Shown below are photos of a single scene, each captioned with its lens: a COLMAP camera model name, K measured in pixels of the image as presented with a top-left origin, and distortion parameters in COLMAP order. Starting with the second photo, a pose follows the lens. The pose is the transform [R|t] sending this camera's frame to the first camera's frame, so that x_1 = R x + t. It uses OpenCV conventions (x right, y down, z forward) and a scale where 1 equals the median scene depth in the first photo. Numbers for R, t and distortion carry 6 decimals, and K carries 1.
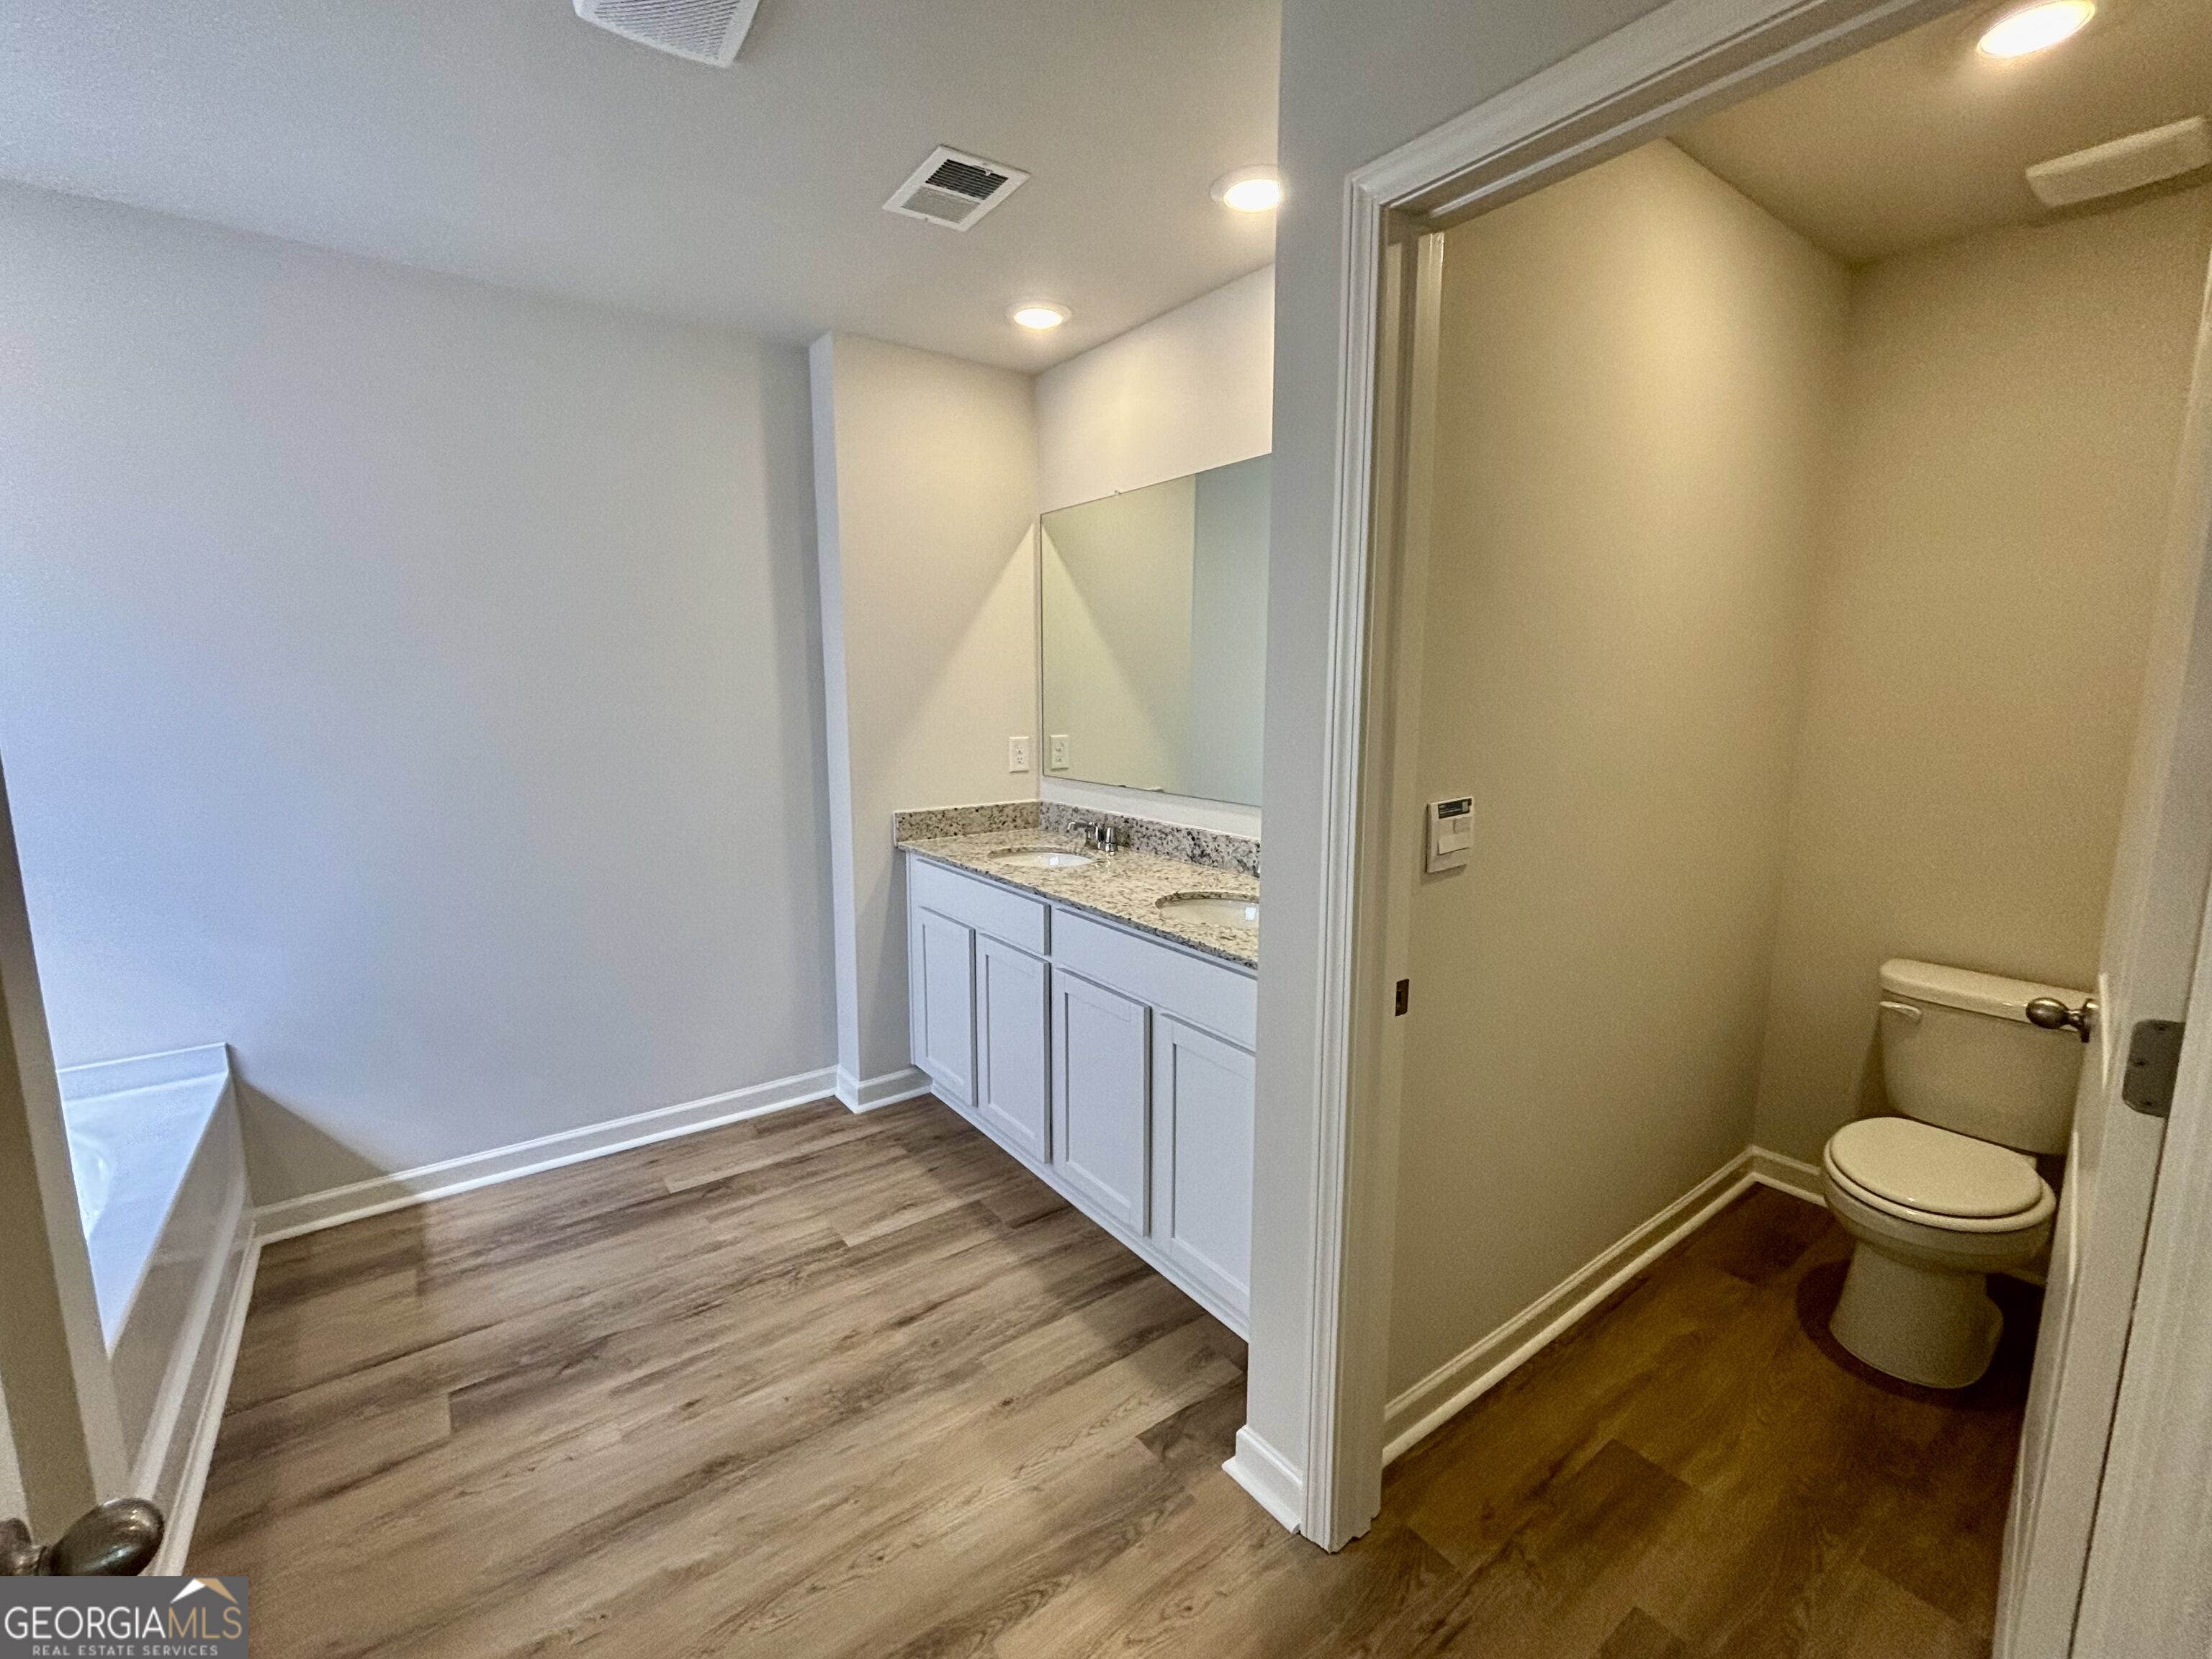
lens RADIAL K [[960.4, 0, 1103.4], [0, 960.4, 834.2], [0, 0, 1]] dist [0.020217, 0.000435]
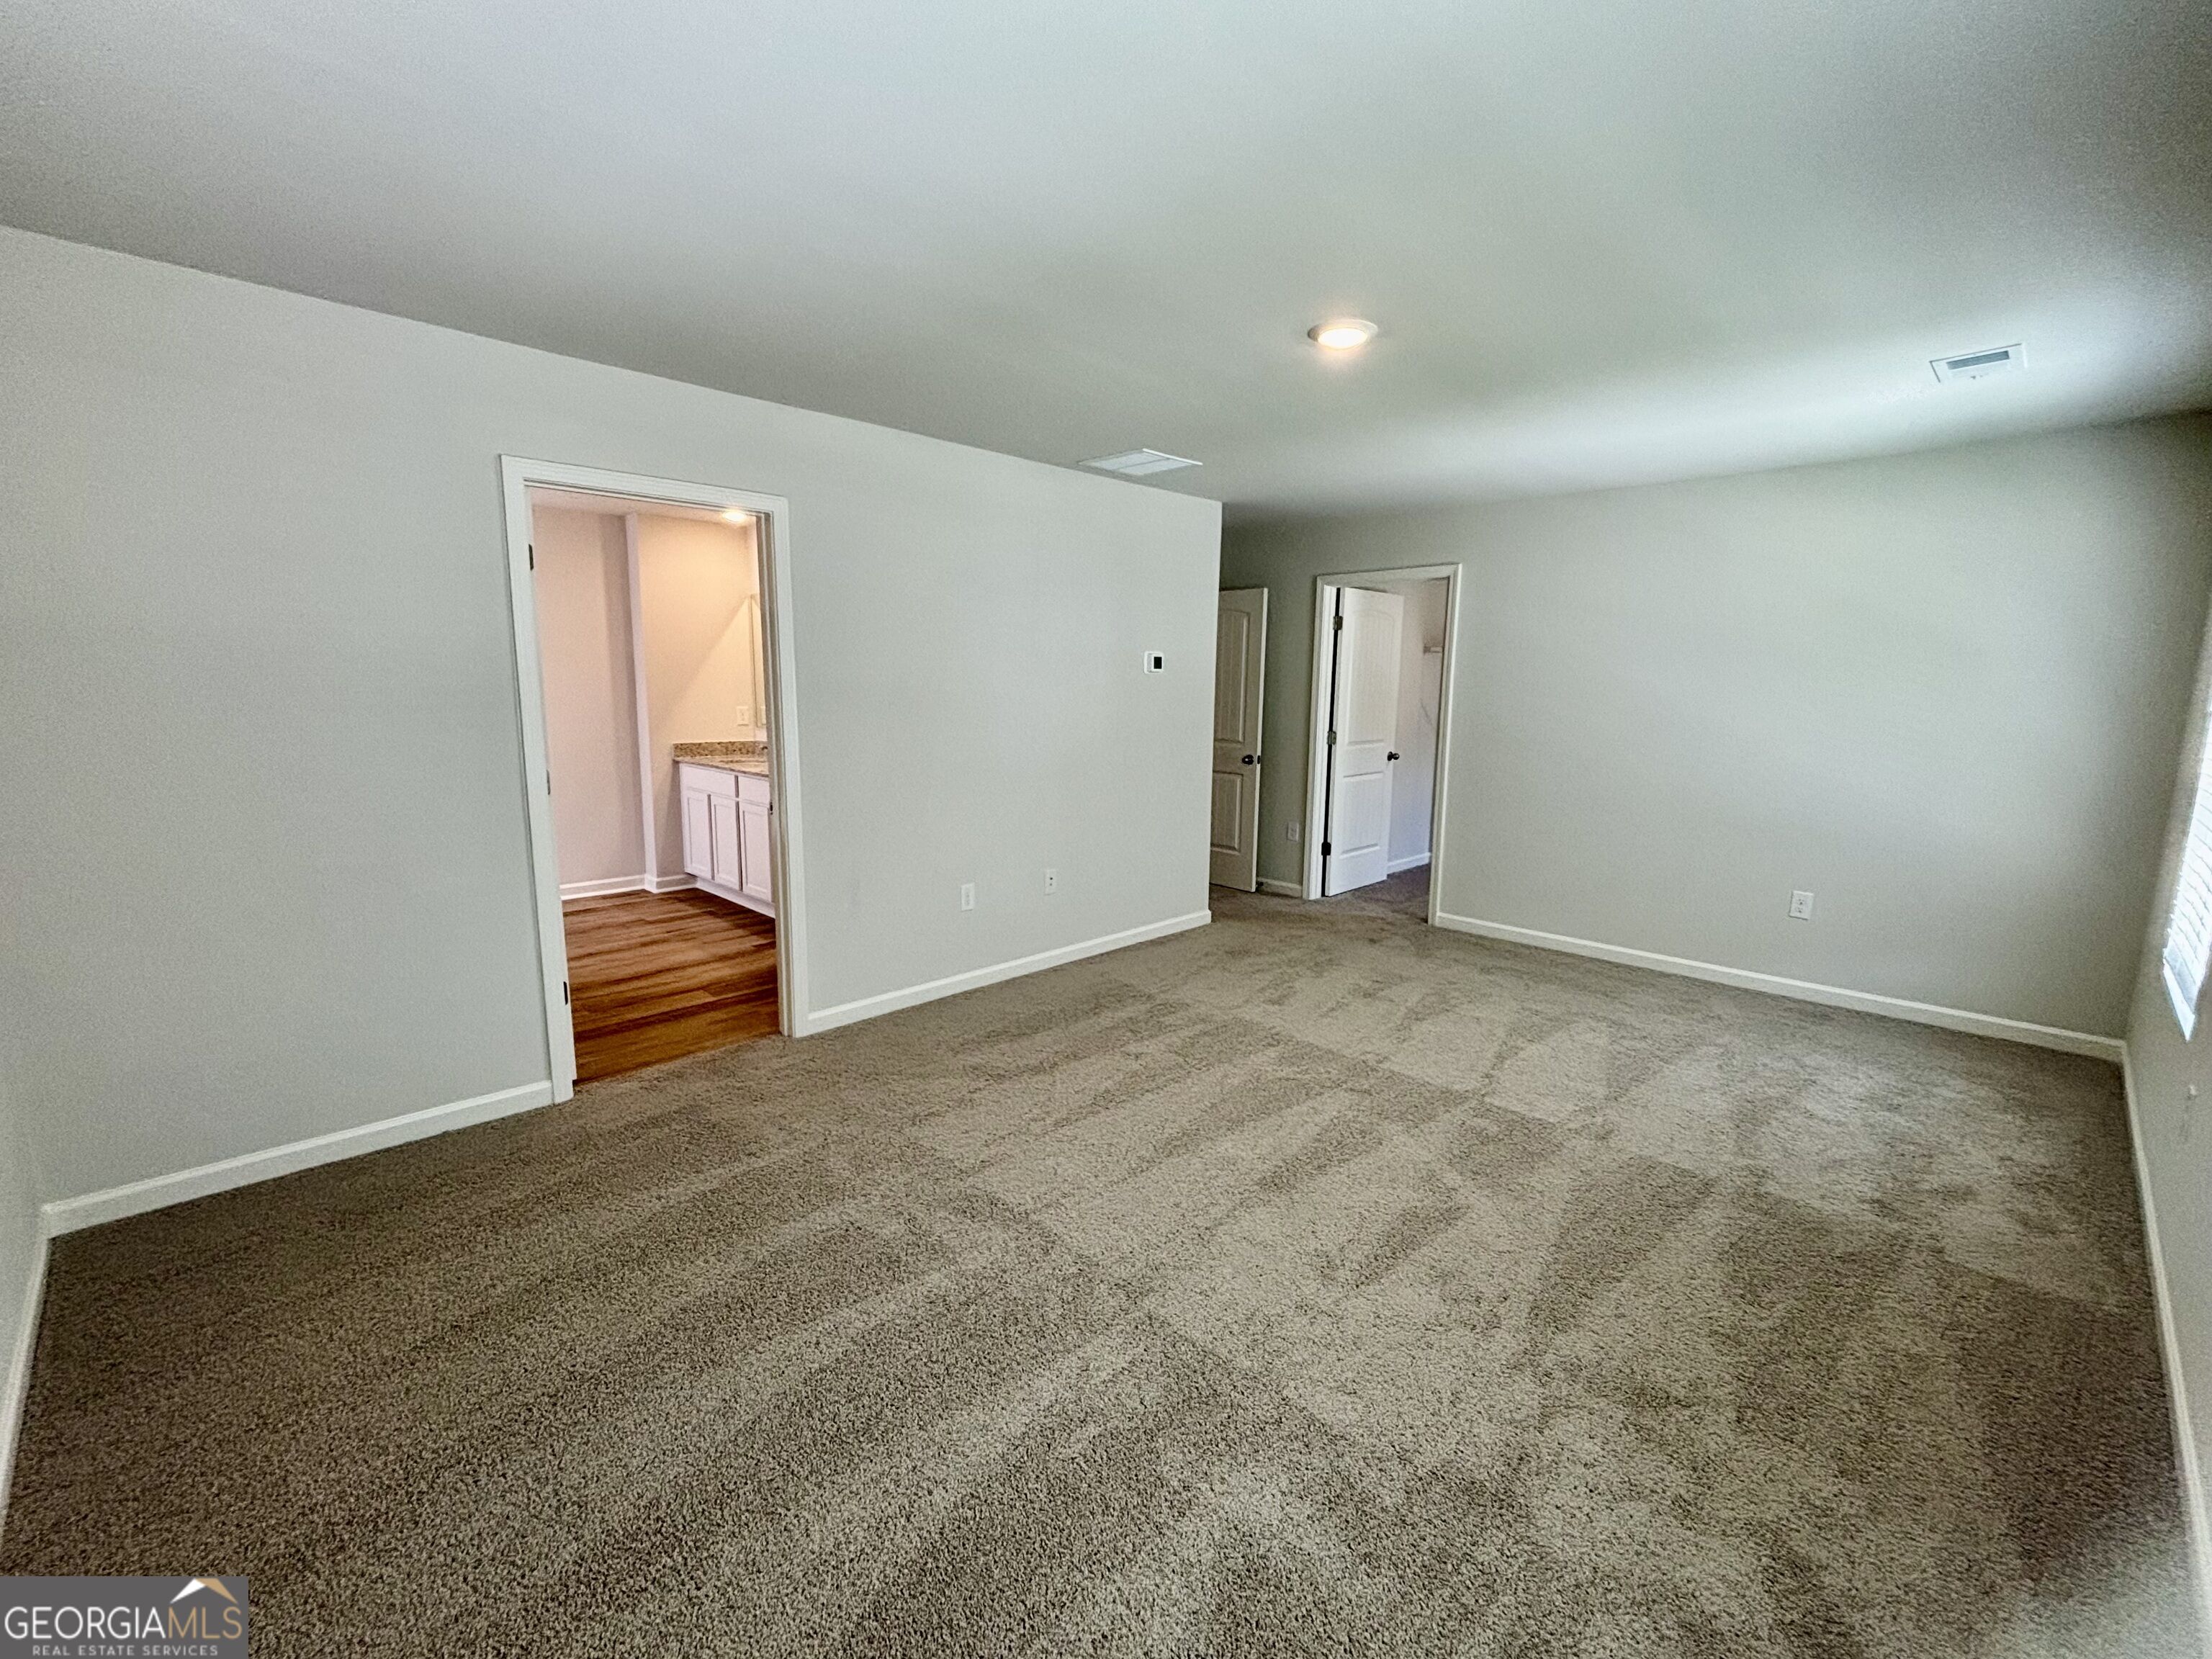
lens RADIAL K [[960.4, 0, 1116.1], [0, 960.4, 819.7], [0, 0, 1]] dist [0.020217, 0.000435]
pose [[0.986598, -0.006395, 0.163046, 0.380543], [0.006385, 0.999979, 0.000584, 0.146384], [-0.163047, 0.000465, 0.986618, -1.191849]]
